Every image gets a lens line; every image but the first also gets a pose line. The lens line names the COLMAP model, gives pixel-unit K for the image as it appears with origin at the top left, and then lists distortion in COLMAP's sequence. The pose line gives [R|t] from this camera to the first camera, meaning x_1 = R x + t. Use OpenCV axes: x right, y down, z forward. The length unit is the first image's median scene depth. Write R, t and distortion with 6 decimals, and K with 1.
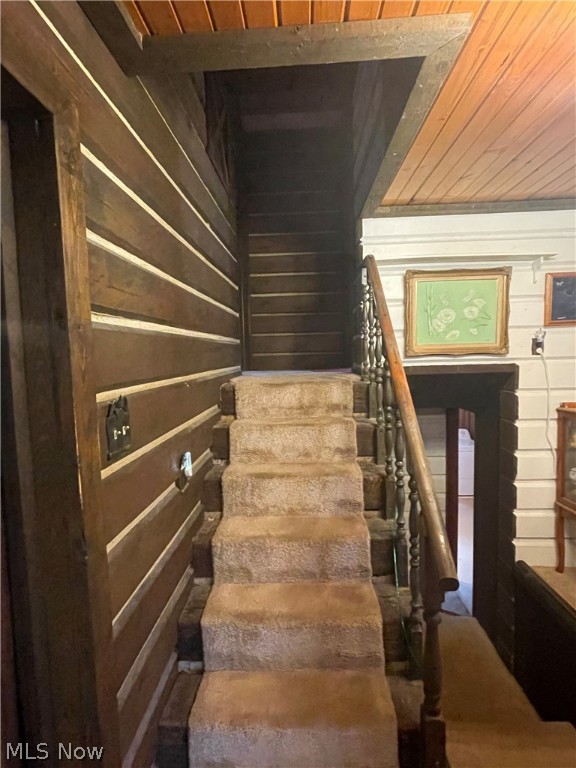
lens RADIAL K [[381.8, 0, 287.6], [0, 381.8, 385.4], [0, 0, 1]] dist [0.001512, 0.001556]
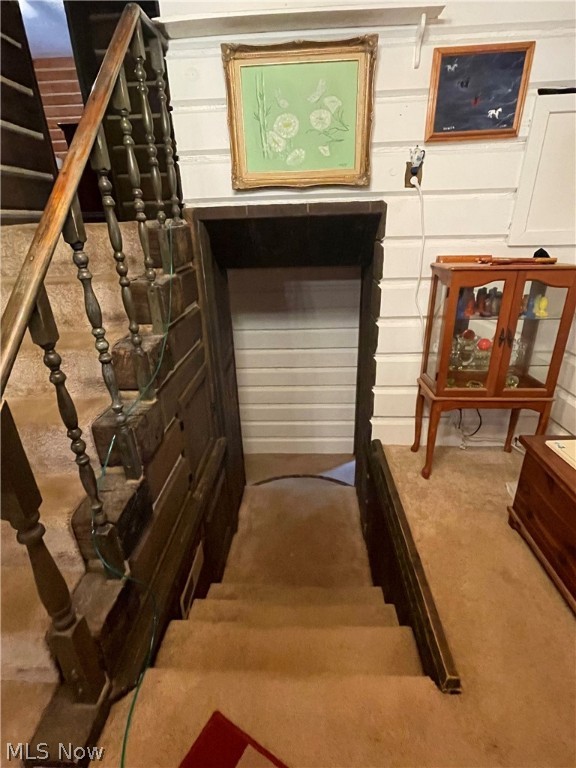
lens RADIAL K [[381.8, 0, 288.9], [0, 381.8, 383.9], [0, 0, 1]] dist [0.001512, 0.001556]
pose [[0.999949, -0.000114, -0.010135, 0.426104], [0.003326, 0.948243, 0.317528, 0.044437], [0.009574, -0.317545, 0.948195, 0.182501]]
